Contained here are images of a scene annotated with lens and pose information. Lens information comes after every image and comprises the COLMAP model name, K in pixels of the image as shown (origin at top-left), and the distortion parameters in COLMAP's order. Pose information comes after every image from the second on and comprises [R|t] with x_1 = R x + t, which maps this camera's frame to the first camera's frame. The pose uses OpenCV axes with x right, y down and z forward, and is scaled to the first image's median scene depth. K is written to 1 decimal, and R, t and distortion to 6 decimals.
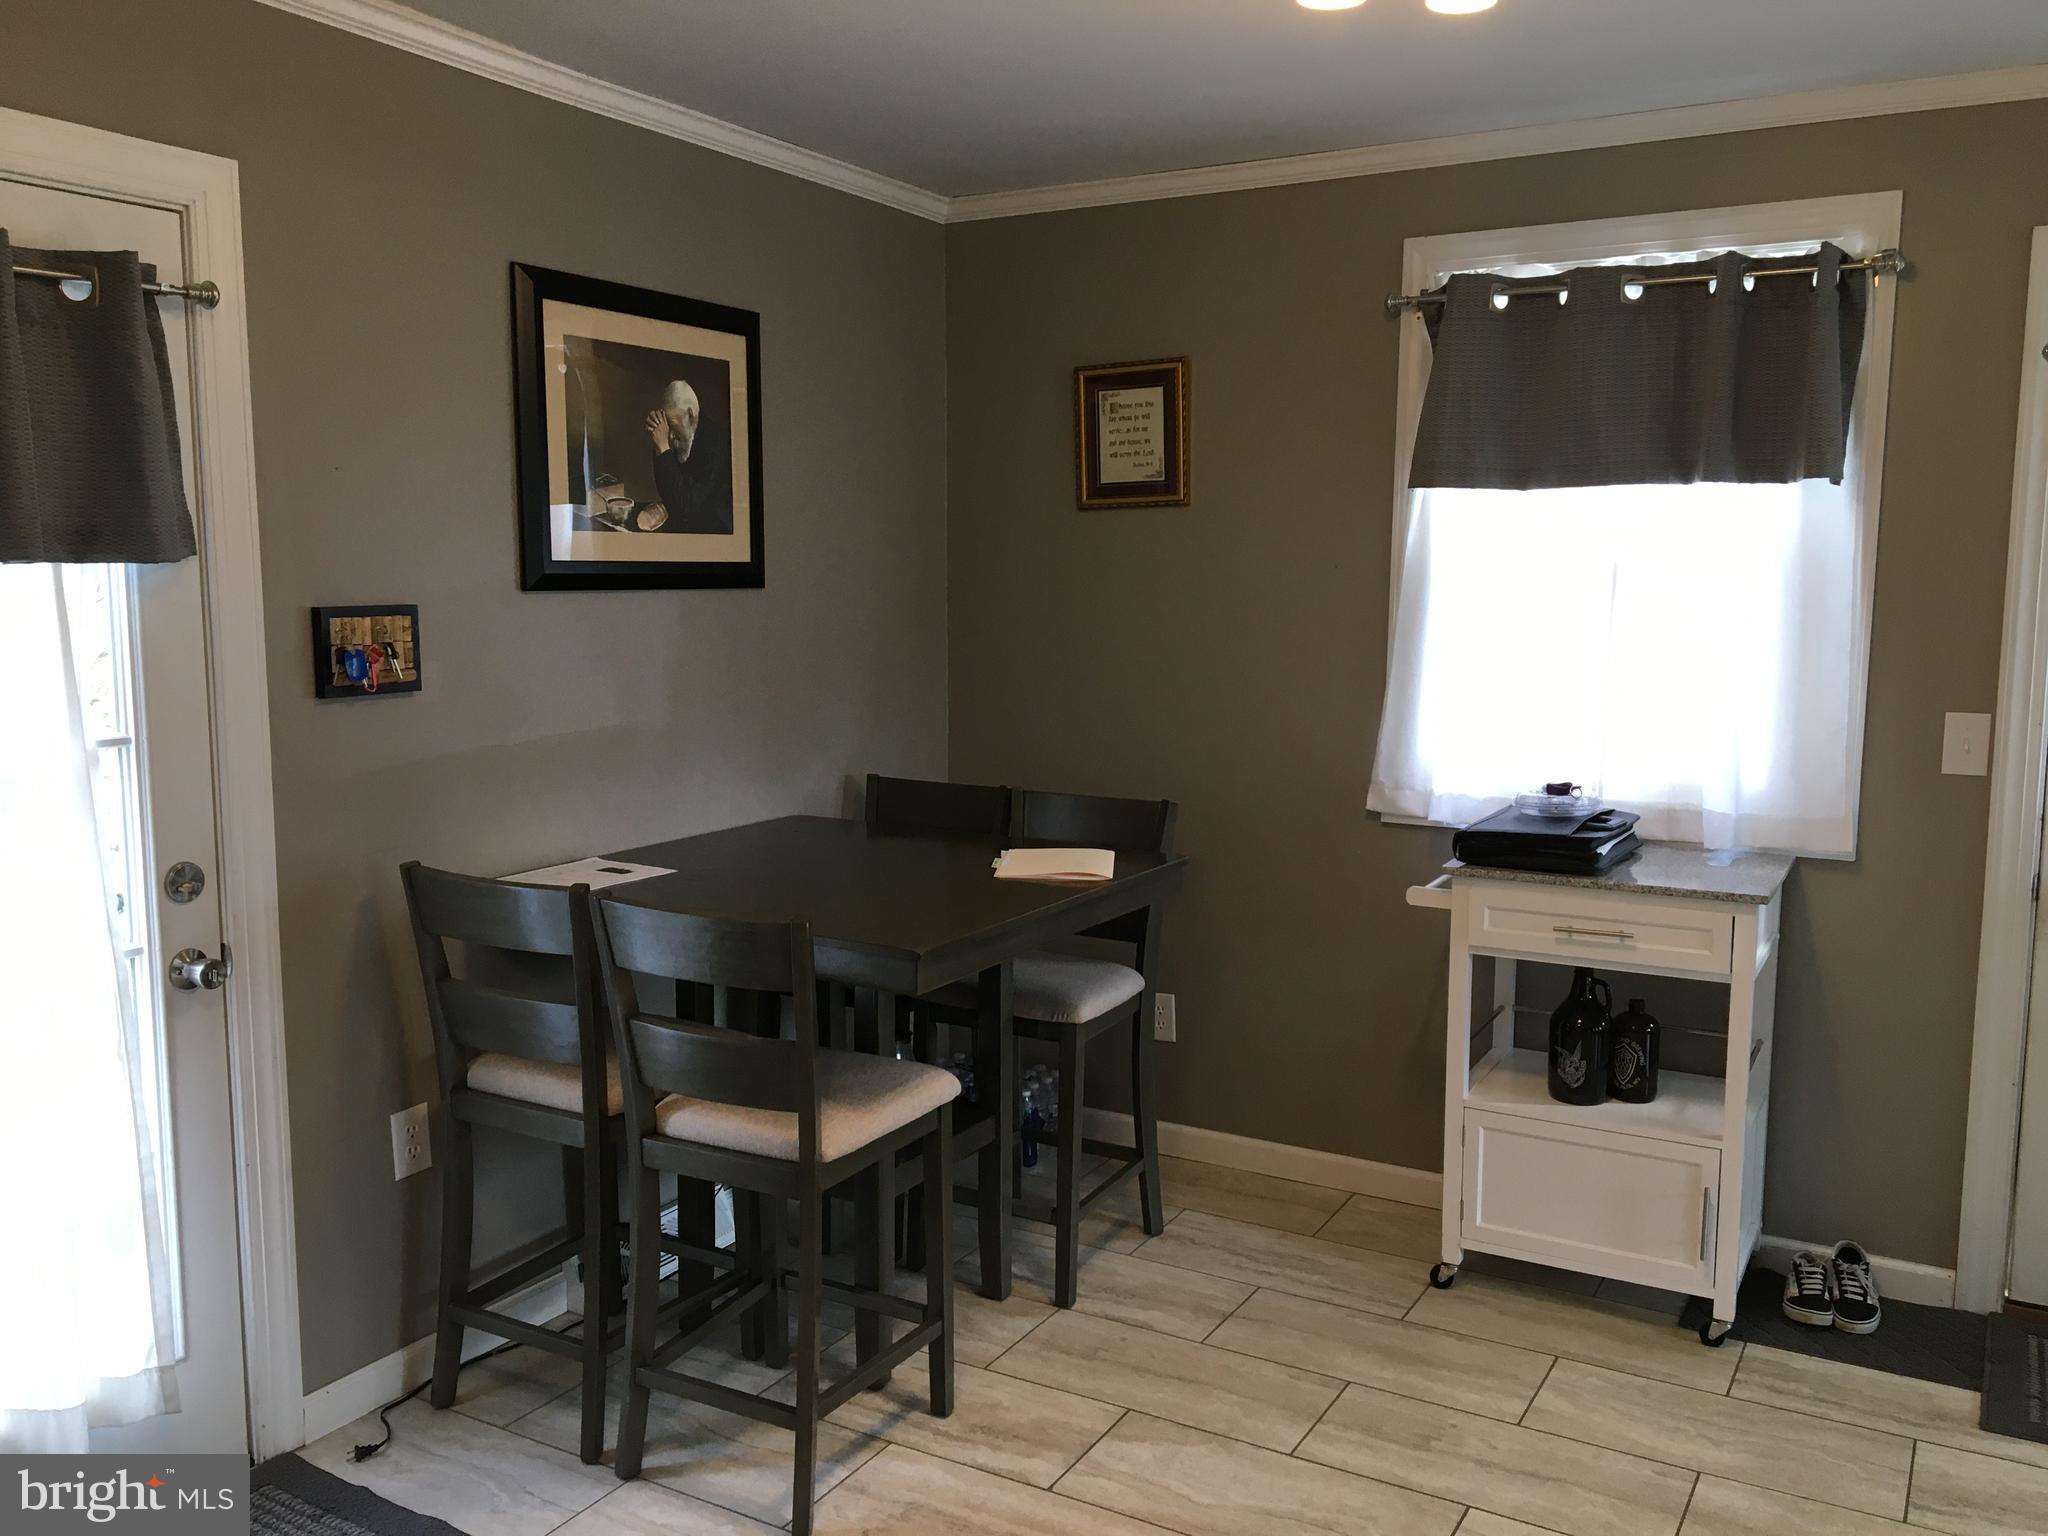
lens RADIAL K [[1712.8, 0, 1024.0], [0, 1712.8, 771.0], [0, 0, 1]] dist [0.079968, -0.106996]
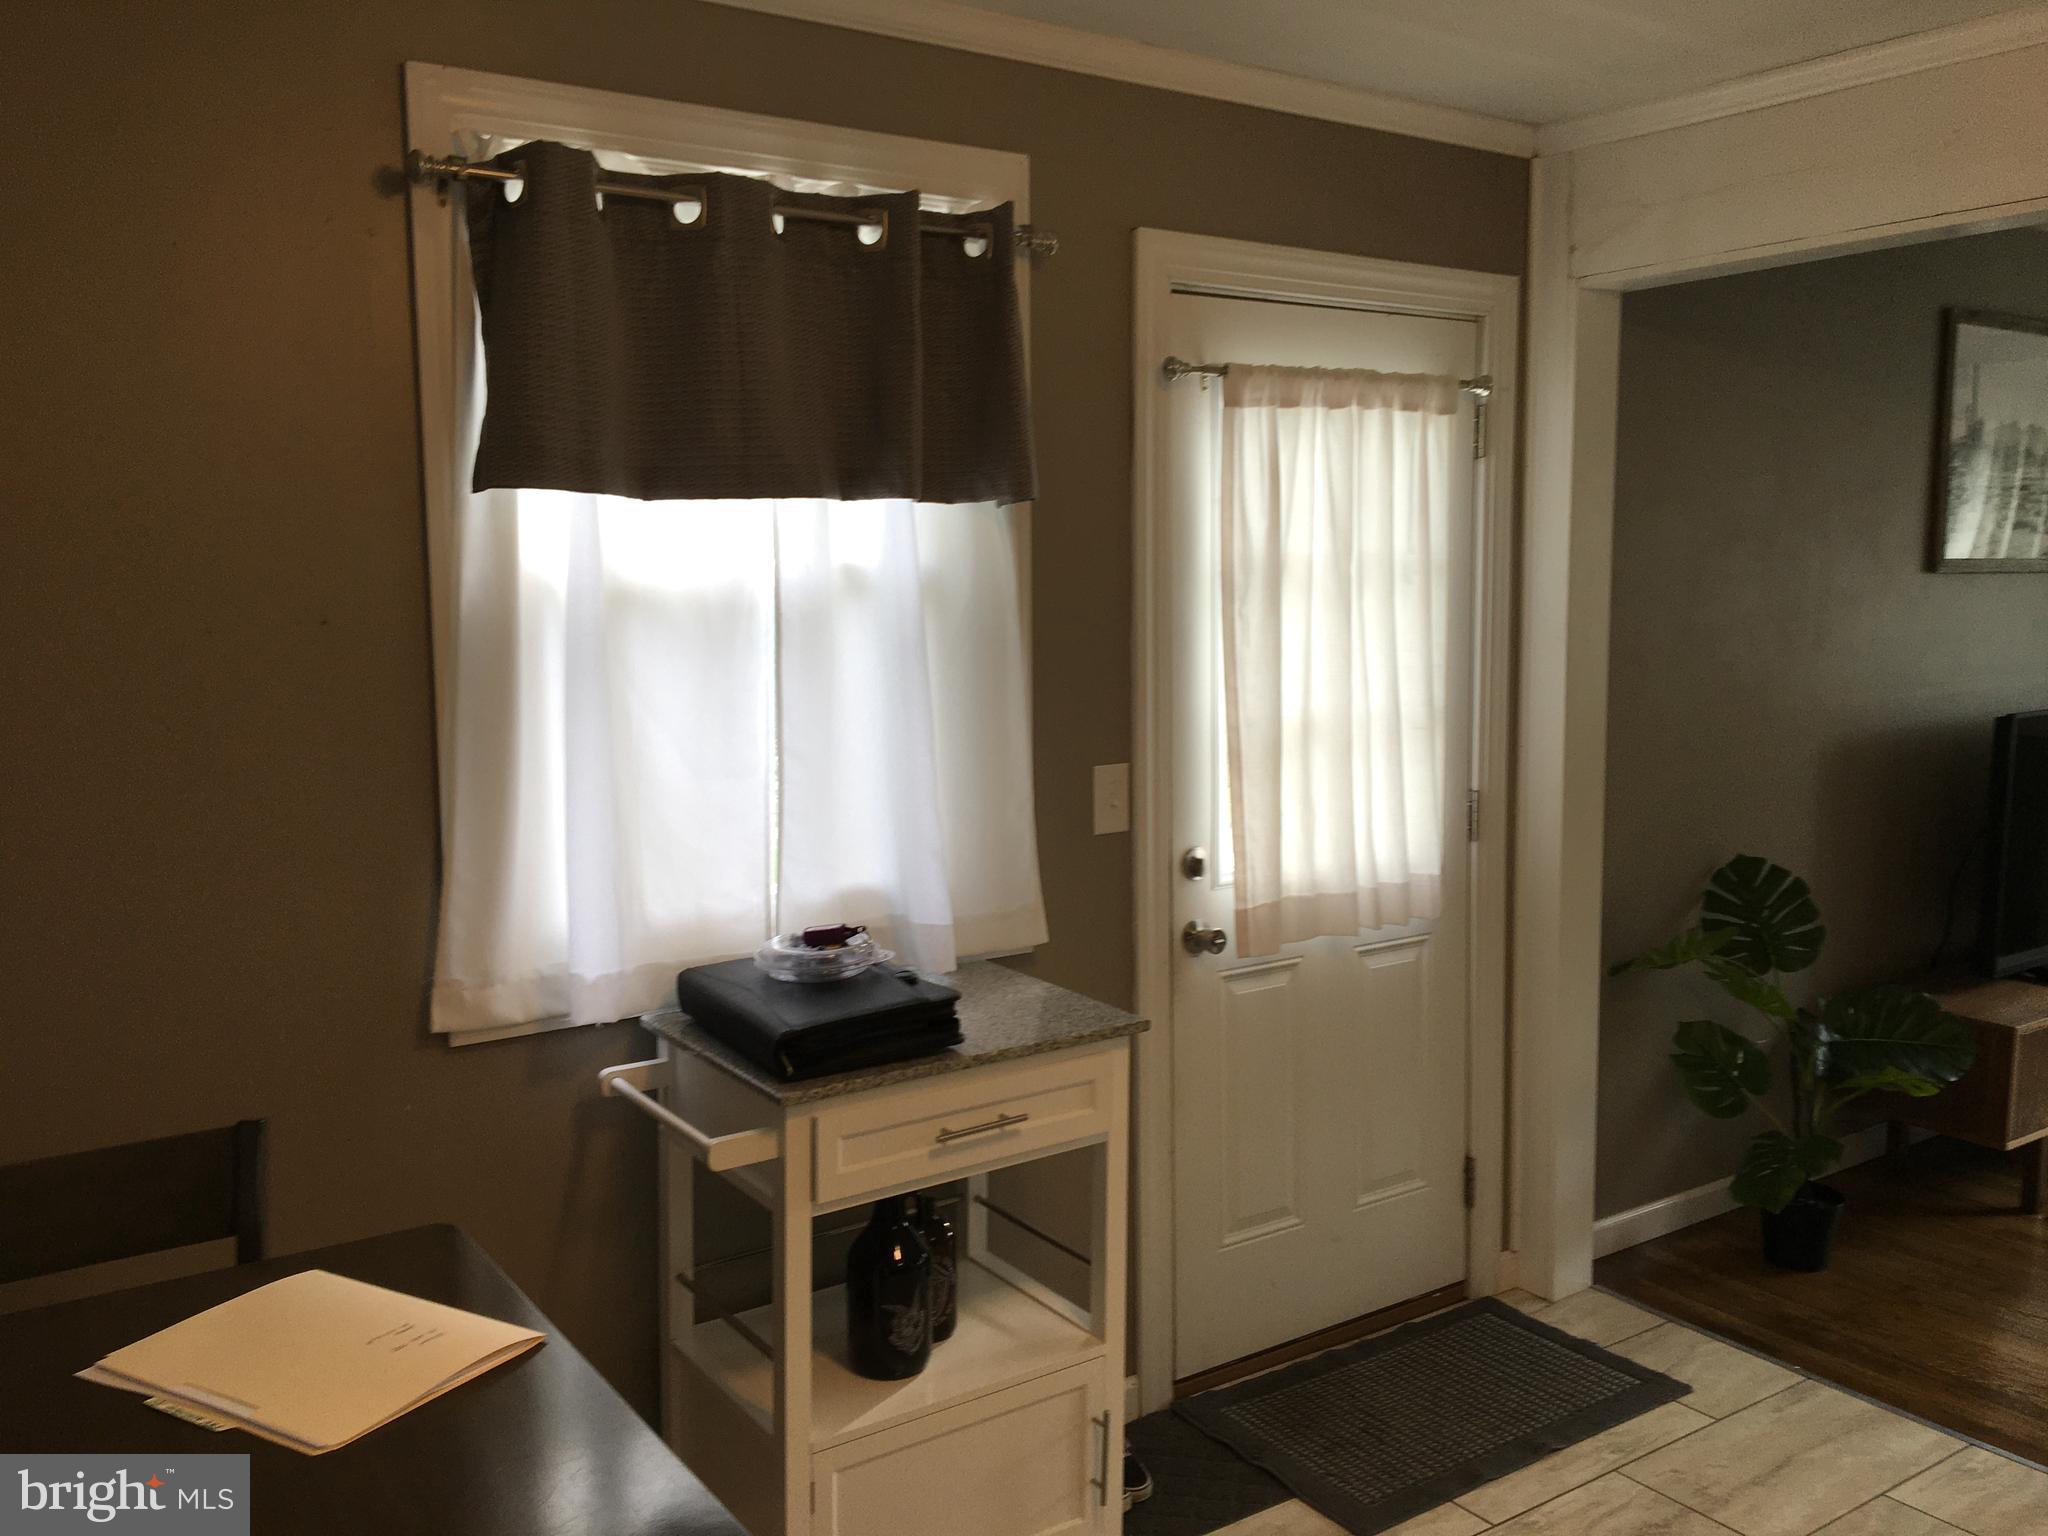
lens RADIAL K [[1712.8, 0, 1023.1], [0, 1712.8, 761.6], [0, 0, 1]] dist [0.079968, -0.106996]
pose [[0.432579, -0.107462, 0.895169, -0.259285], [0.122031, 0.990713, 0.059962, -0.089466], [-0.893299, 0.083300, 0.441676, 0.619182]]
